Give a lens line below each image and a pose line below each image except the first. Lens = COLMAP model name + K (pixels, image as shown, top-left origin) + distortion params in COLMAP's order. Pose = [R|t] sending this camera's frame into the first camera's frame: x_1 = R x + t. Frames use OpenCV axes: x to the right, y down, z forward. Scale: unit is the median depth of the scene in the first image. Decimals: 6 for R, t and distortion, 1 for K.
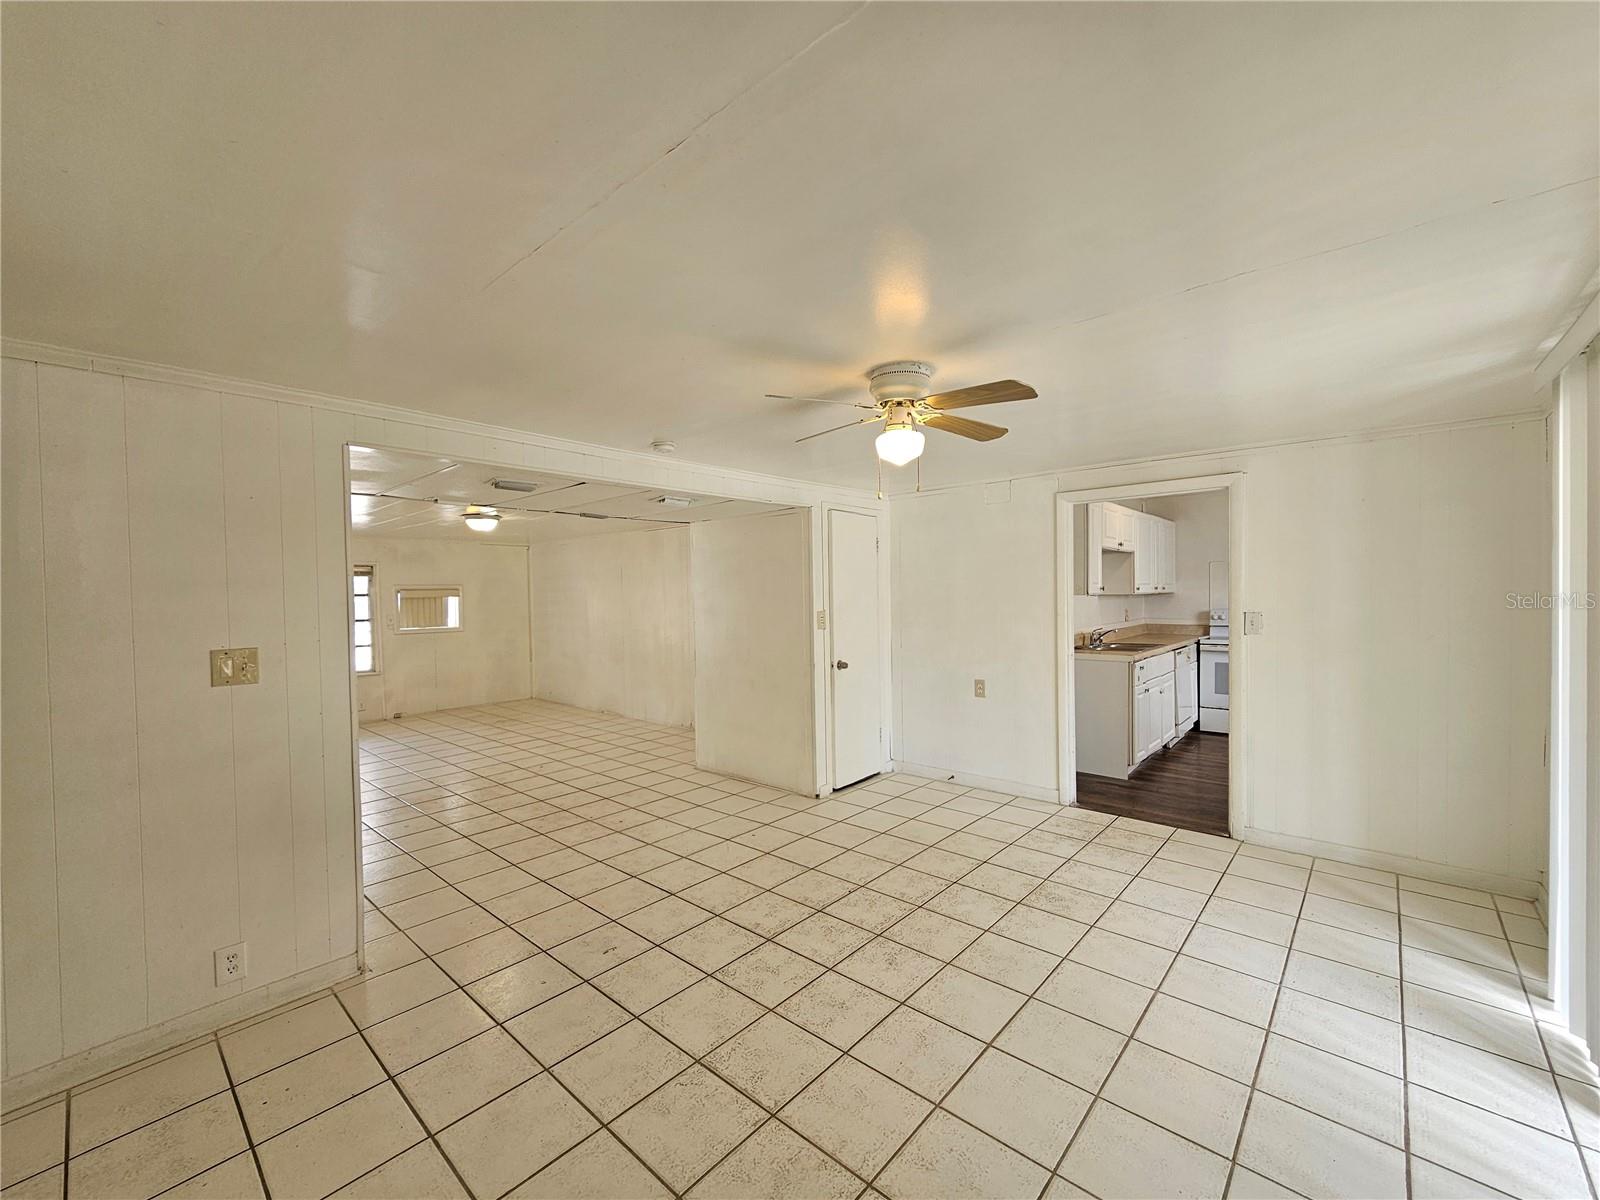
lens RADIAL K [[656.3, 0, 795.3], [0, 656.3, 608.0], [0, 0, 1]] dist [0.001405, 0.001175]
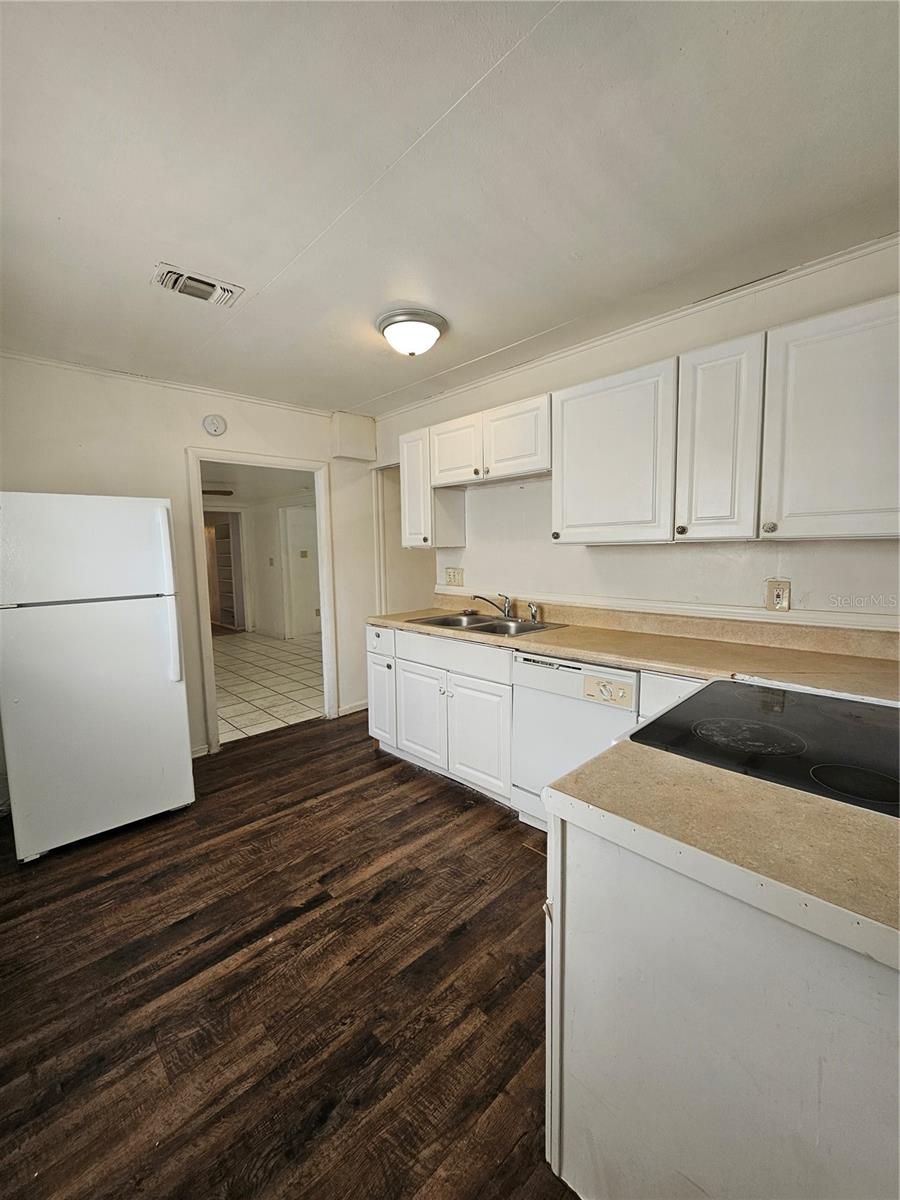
lens RADIAL K [[492.2, 0, 445.3], [0, 492.2, 596.6], [0, 0, 1]] dist [0.001405, 0.001175]
pose [[-0.077187, 0.119033, -0.989885, 2.236655], [0.005249, 0.992882, 0.118984, -0.068103], [0.997003, 0.003988, -0.077263, 2.217745]]
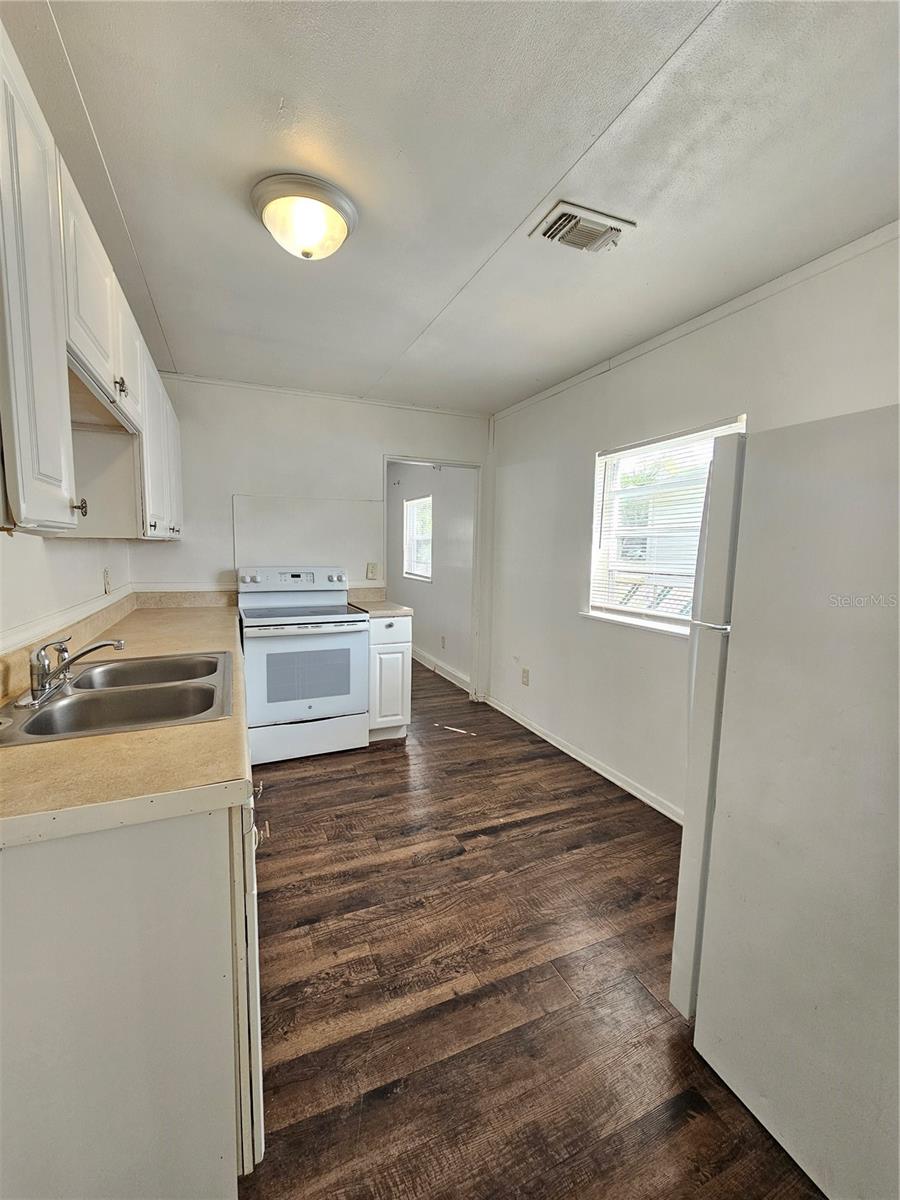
lens RADIAL K [[492.2, 0, 443.7], [0, 492.2, 605.1], [0, 0, 1]] dist [0.001405, 0.001175]
pose [[0.419004, -0.083275, 0.904158, 0.726141], [-0.007957, 0.995410, 0.095367, -0.022938], [-0.907949, -0.047153, 0.416418, 1.637006]]
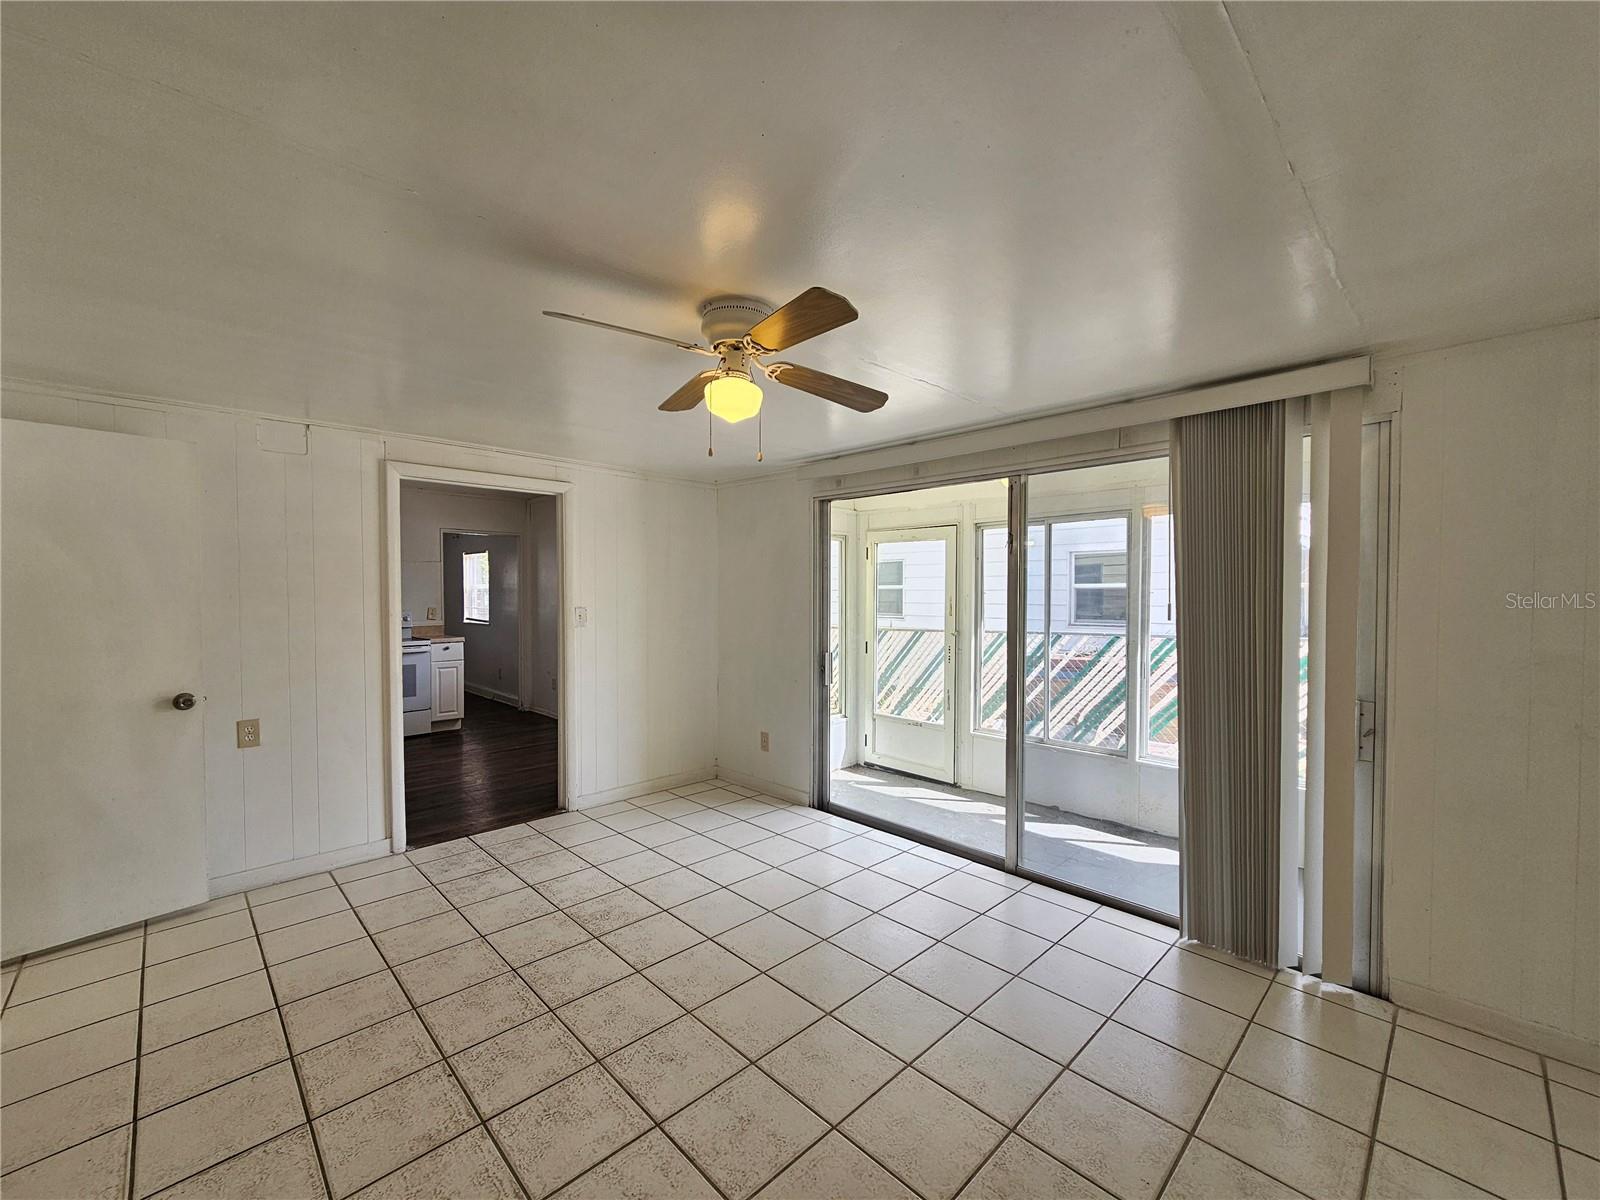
lens RADIAL K [[656.3, 0, 795.5], [0, 656.3, 603.0], [0, 0, 1]] dist [0.001405, 0.001175]
pose [[0.064724, 0.002734, 0.997899, -0.605944], [0.021176, 0.999767, -0.004112, 0.018521], [-0.997678, 0.021398, 0.064651, 0.793008]]
